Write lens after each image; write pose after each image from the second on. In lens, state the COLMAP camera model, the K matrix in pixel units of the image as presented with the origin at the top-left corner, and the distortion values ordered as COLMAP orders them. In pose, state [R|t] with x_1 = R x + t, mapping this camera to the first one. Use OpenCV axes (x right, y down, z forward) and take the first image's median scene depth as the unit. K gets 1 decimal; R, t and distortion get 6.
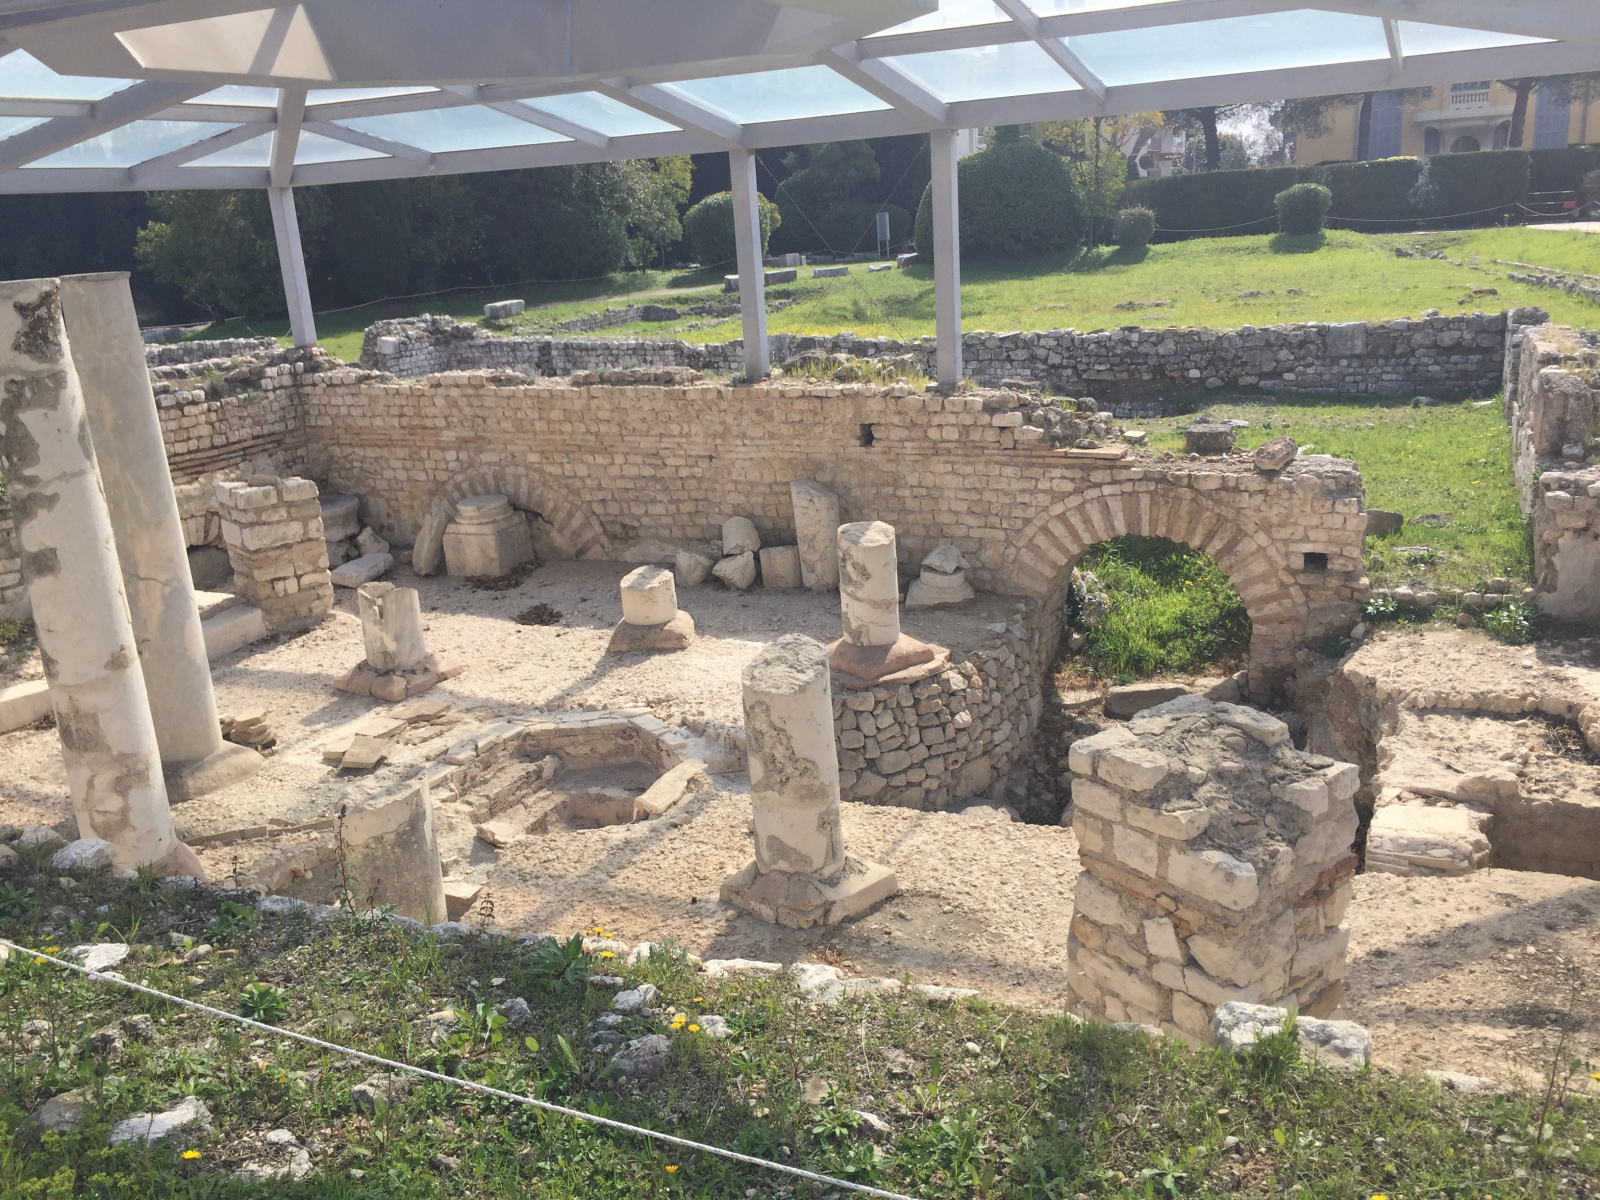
lens RADIAL K [[1378.7, 0, 803.8], [0, 1378.7, 601.2], [0, 0, 1]] dist [0.049098, -0.012809]
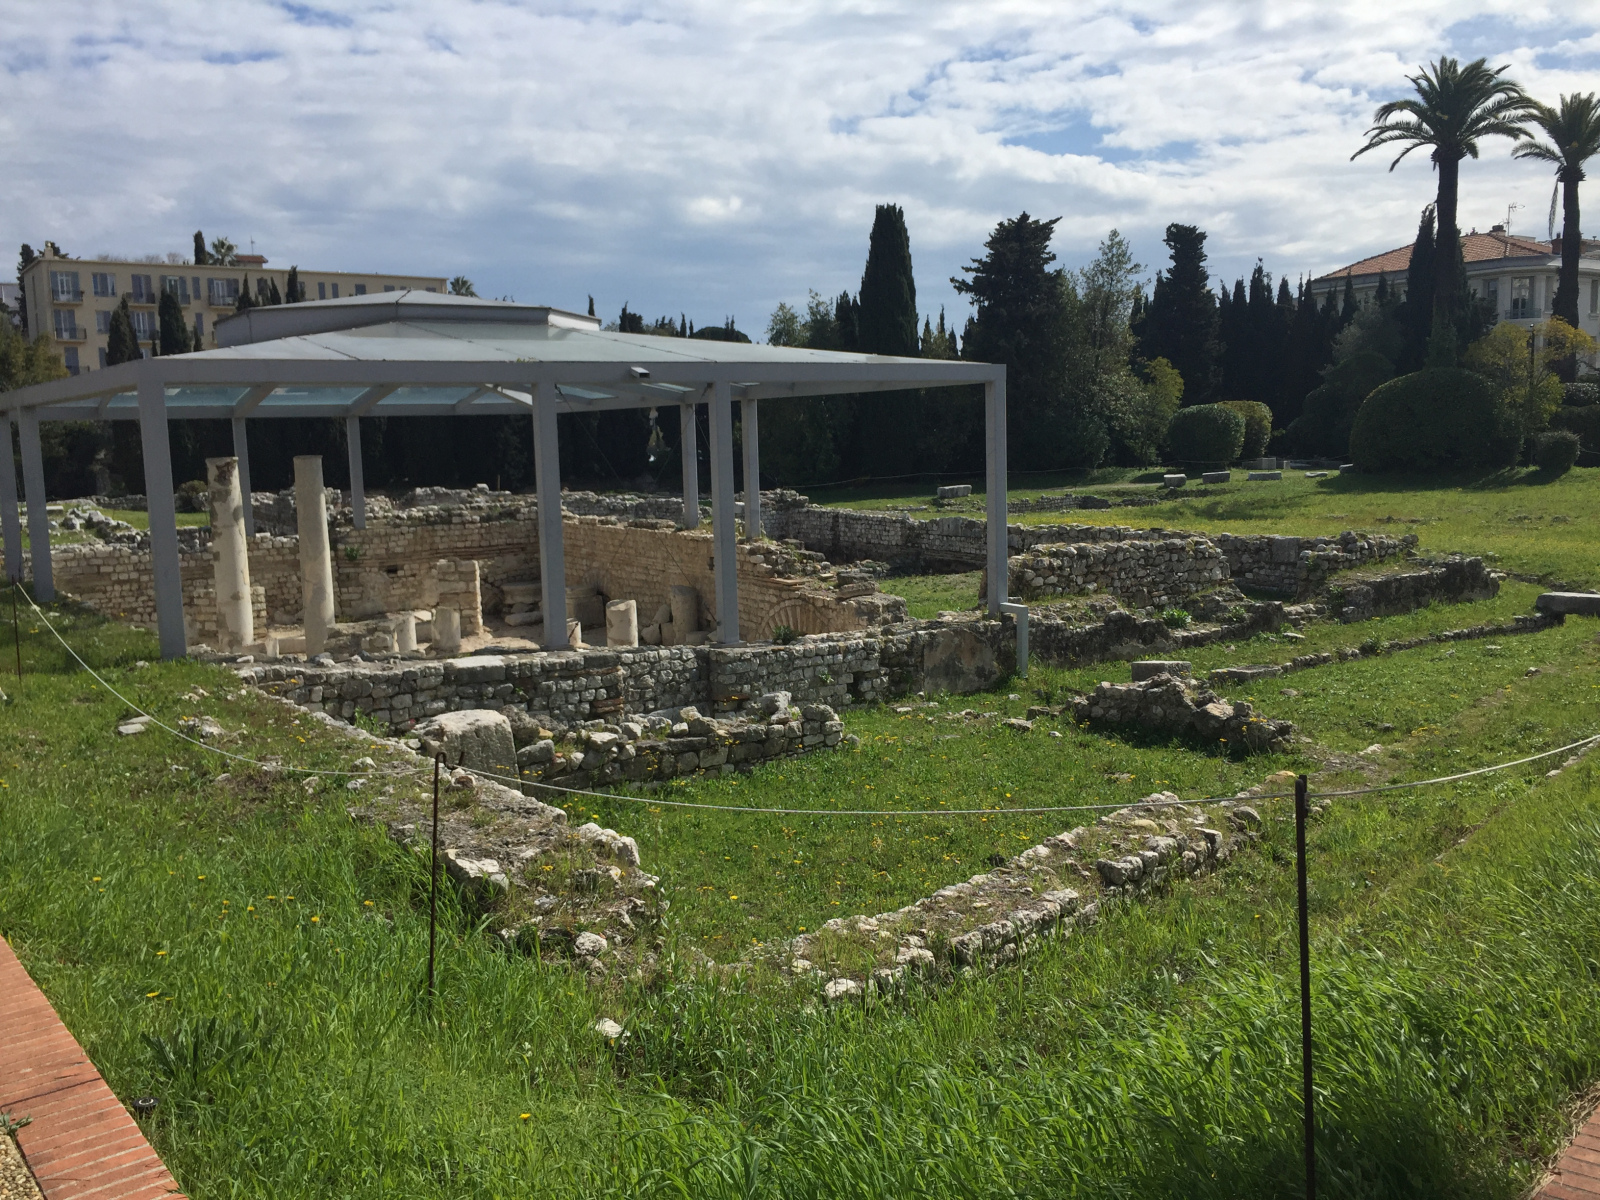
lens RADIAL K [[1378.7, 0, 798.1], [0, 1378.7, 602.4], [0, 0, 1]] dist [0.049098, -0.012809]
pose [[0.859646, 0.101085, -0.500790, 0.802944], [-0.164809, 0.982695, -0.084550, 0.045778], [0.483577, 0.155218, 0.861429, -0.352582]]
